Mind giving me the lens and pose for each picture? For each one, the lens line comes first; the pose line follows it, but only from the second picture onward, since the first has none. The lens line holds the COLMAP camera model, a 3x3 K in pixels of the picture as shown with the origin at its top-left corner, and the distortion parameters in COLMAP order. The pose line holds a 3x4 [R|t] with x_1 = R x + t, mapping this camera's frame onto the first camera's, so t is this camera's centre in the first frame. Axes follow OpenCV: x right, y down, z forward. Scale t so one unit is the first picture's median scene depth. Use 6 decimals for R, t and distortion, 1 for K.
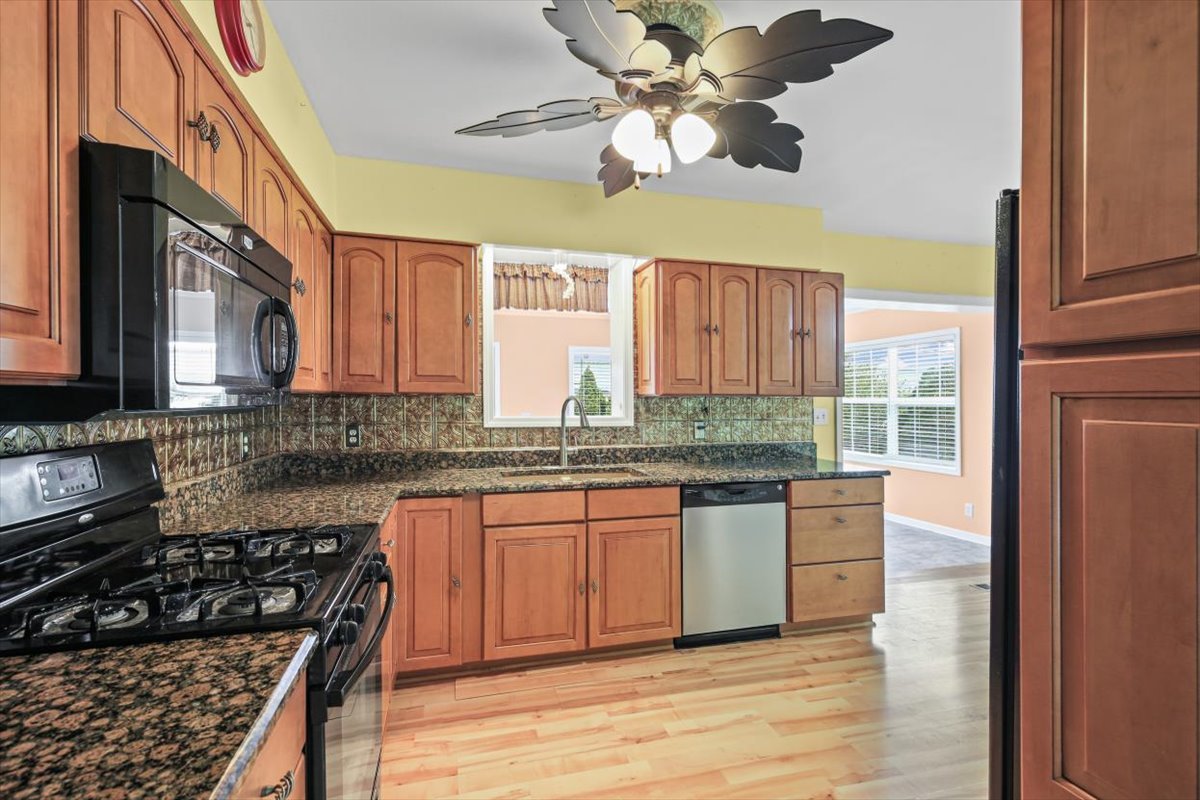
lens RADIAL K [[544.1, 0, 596.7], [0, 544.1, 395.0], [0, 0, 1]] dist [0.001837, -0.000026]
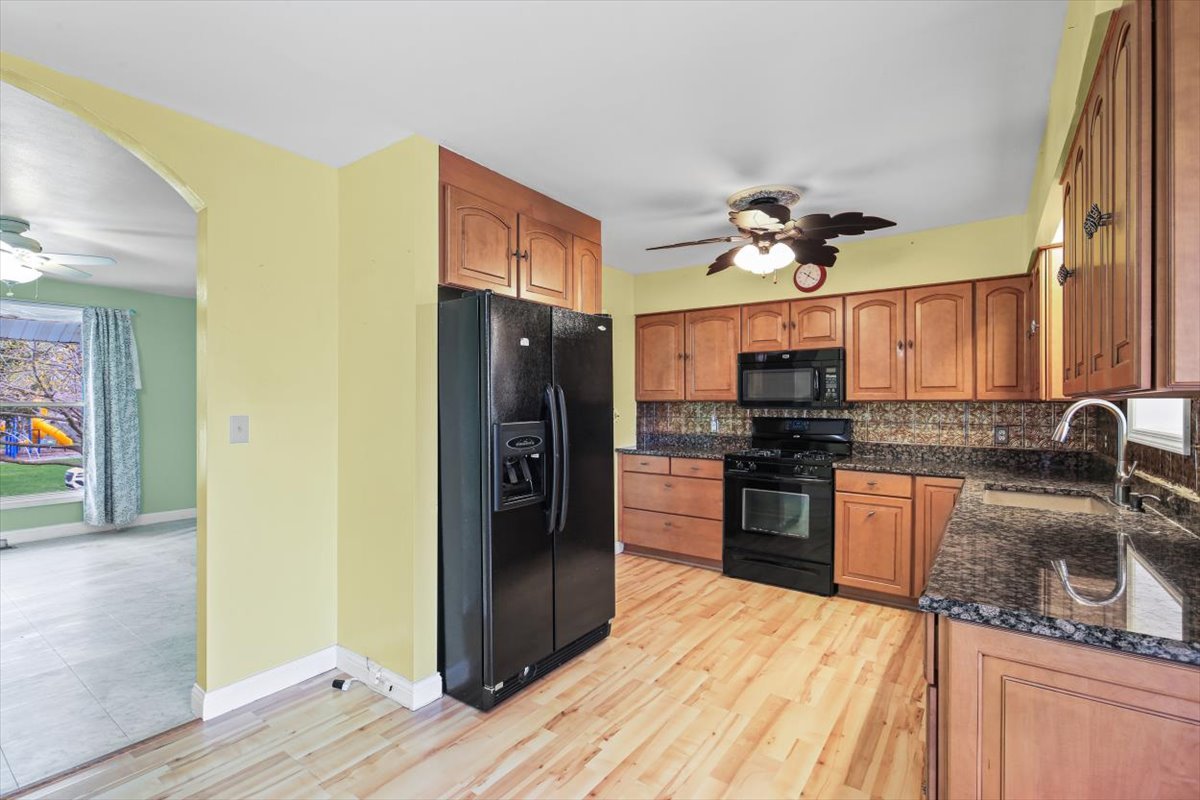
lens RADIAL K [[540.9, 0, 587.0], [0, 540.9, 402.1], [0, 0, 1]] dist [-0.001158, -0.000475]
pose [[-0.785367, -0.008168, -0.618977, 1.159456], [-0.002854, 0.999950, -0.009575, 0.015989], [0.619024, -0.005753, -0.785351, 1.417528]]
